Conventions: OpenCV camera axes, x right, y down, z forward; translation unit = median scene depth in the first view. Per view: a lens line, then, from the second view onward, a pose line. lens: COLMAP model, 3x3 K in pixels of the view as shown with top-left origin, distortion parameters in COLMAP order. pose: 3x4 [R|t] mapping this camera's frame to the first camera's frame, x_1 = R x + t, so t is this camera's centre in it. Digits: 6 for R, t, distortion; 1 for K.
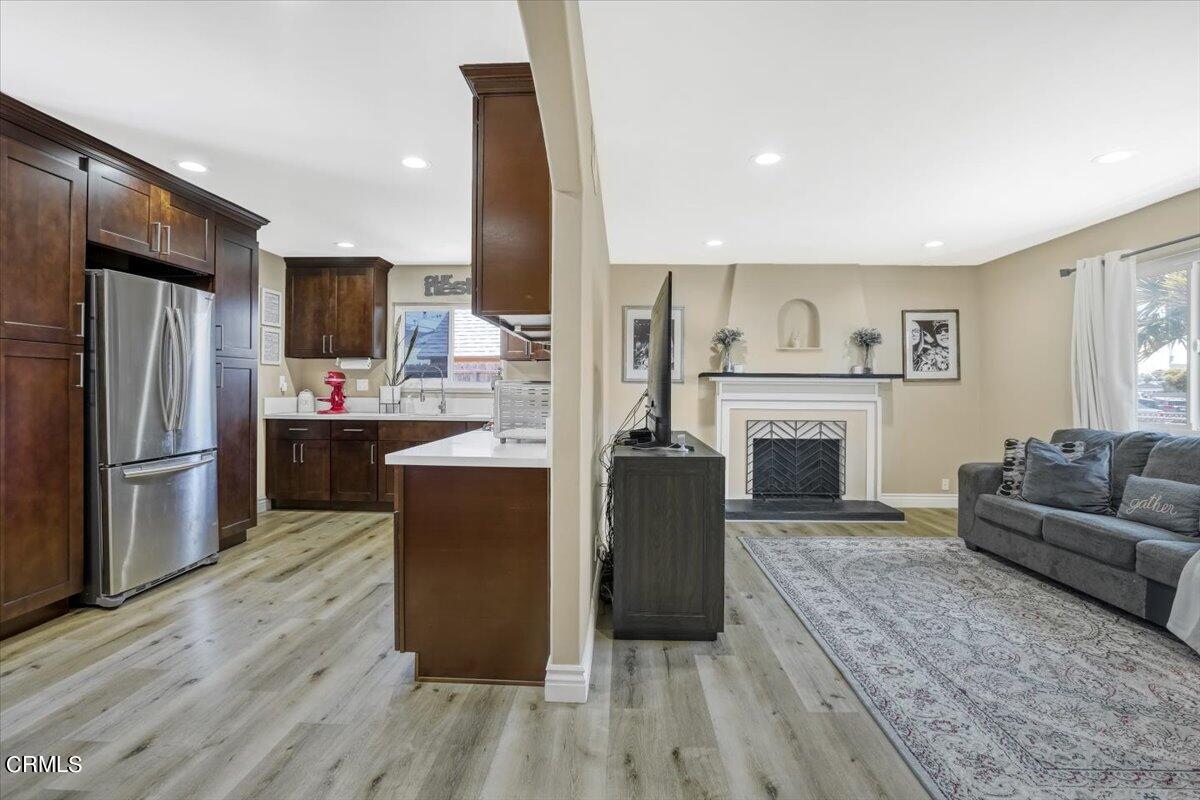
lens RADIAL K [[568.7, 0, 603.1], [0, 568.7, 384.0], [0, 0, 1]] dist [-0.043850, 0.014955]
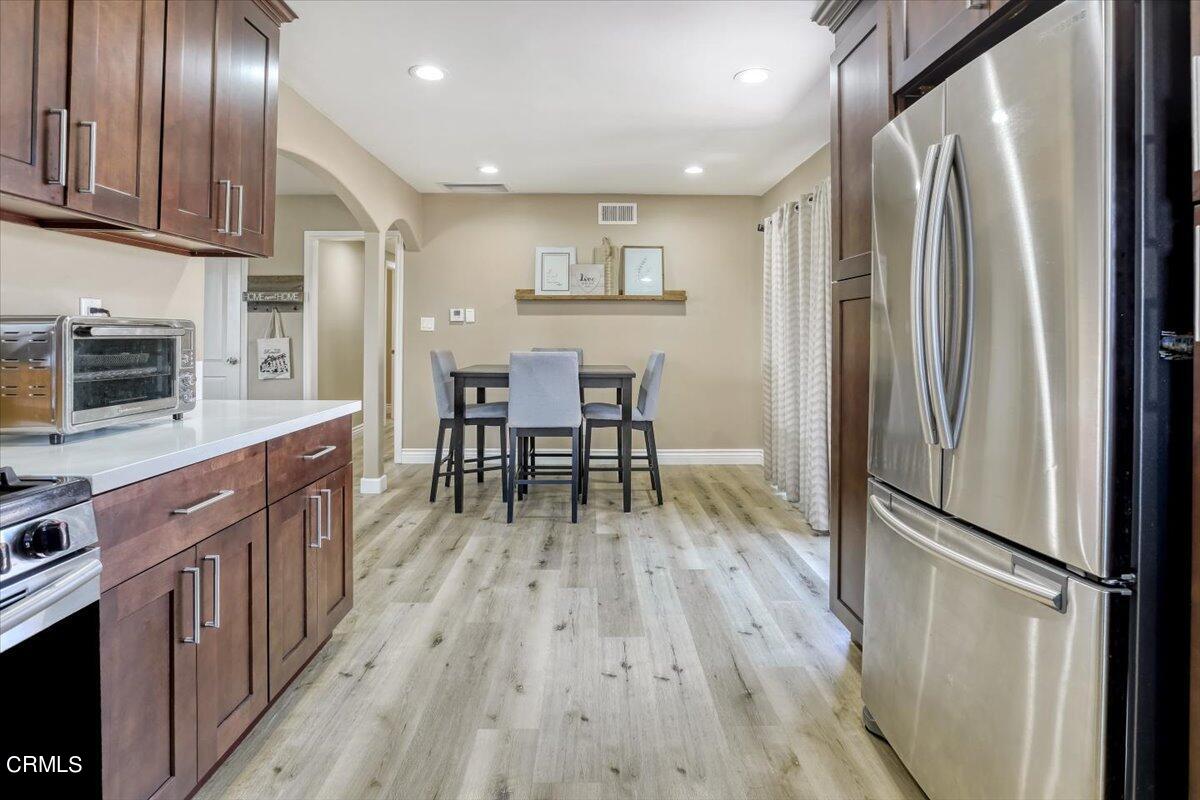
lens RADIAL K [[592.9, 0, 603.6], [0, 592.9, 334.8], [0, 0, 1]] dist [-0.027776, 0.013147]
pose [[-0.998091, -0.009147, -0.061074, -0.473704], [-0.008528, 0.999910, -0.010392, 0.009219], [0.061164, -0.009851, -0.998079, 1.313808]]
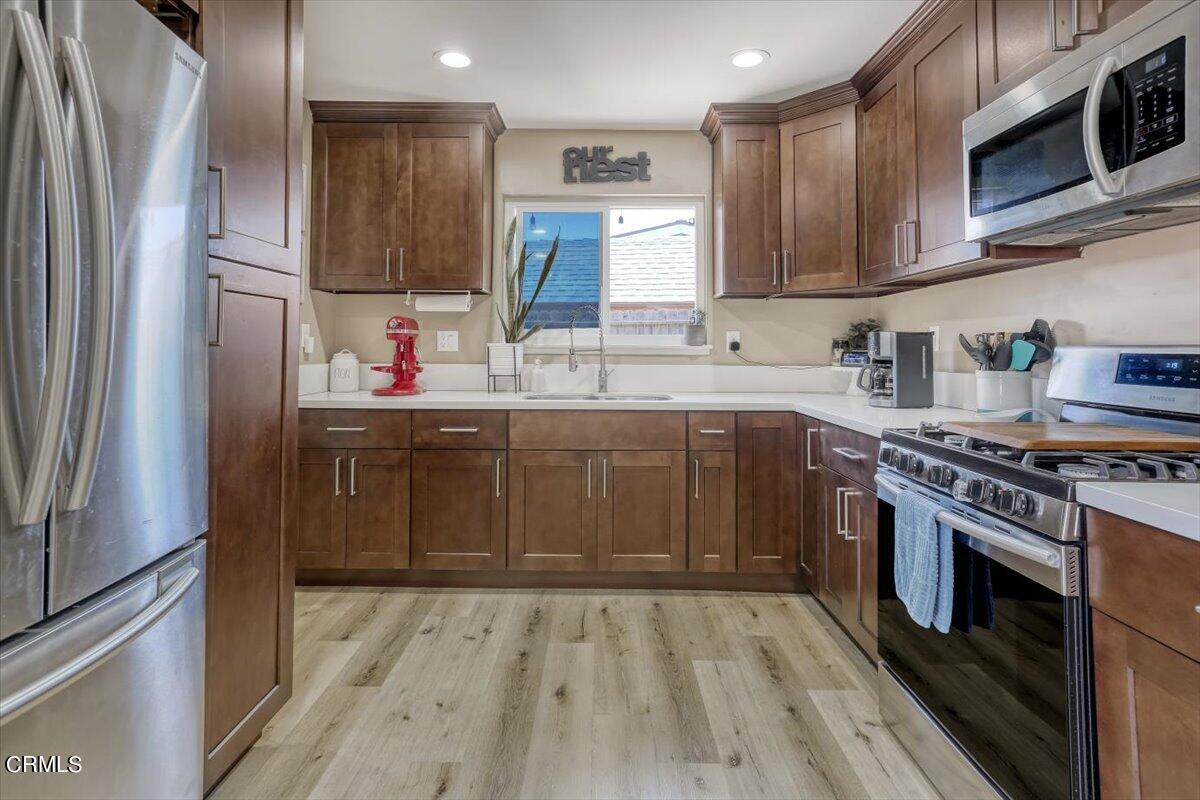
lens RADIAL K [[592.9, 0, 597.9], [0, 592.9, 328.9], [0, 0, 1]] dist [-0.027776, 0.013147]
pose [[0.999016, 0.000715, 0.044345, -0.505277], [0.000289, 0.999744, -0.022635, 0.004593], [-0.044349, 0.022625, 0.998760, 0.682674]]
